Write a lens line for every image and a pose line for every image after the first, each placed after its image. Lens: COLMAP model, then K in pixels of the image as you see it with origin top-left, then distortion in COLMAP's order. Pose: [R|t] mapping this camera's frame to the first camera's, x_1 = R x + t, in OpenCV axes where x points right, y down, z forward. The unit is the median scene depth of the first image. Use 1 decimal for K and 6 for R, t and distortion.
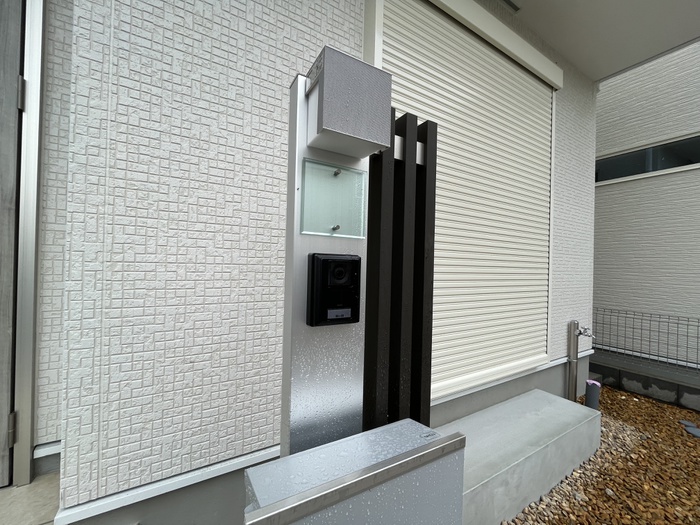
lens RADIAL K [[281.8, 0, 347.9], [0, 281.8, 264.4], [0, 0, 1]] dist [-0.005461, 0.000443]
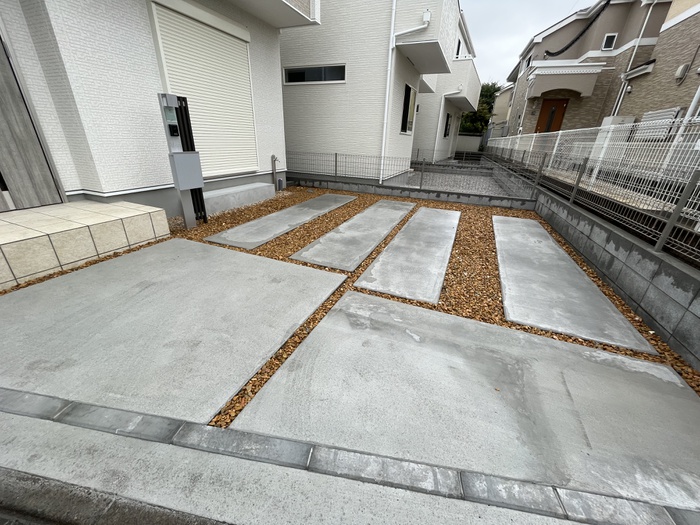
lens RADIAL K [[281.8, 0, 347.9], [0, 281.8, 264.4], [0, 0, 1]] dist [-0.005461, 0.000443]
pose [[0.806313, -0.239589, 0.540793, -0.387380], [-0.015651, 0.905328, 0.424425, 0.026986], [-0.591283, -0.350683, 0.726227, -2.634688]]
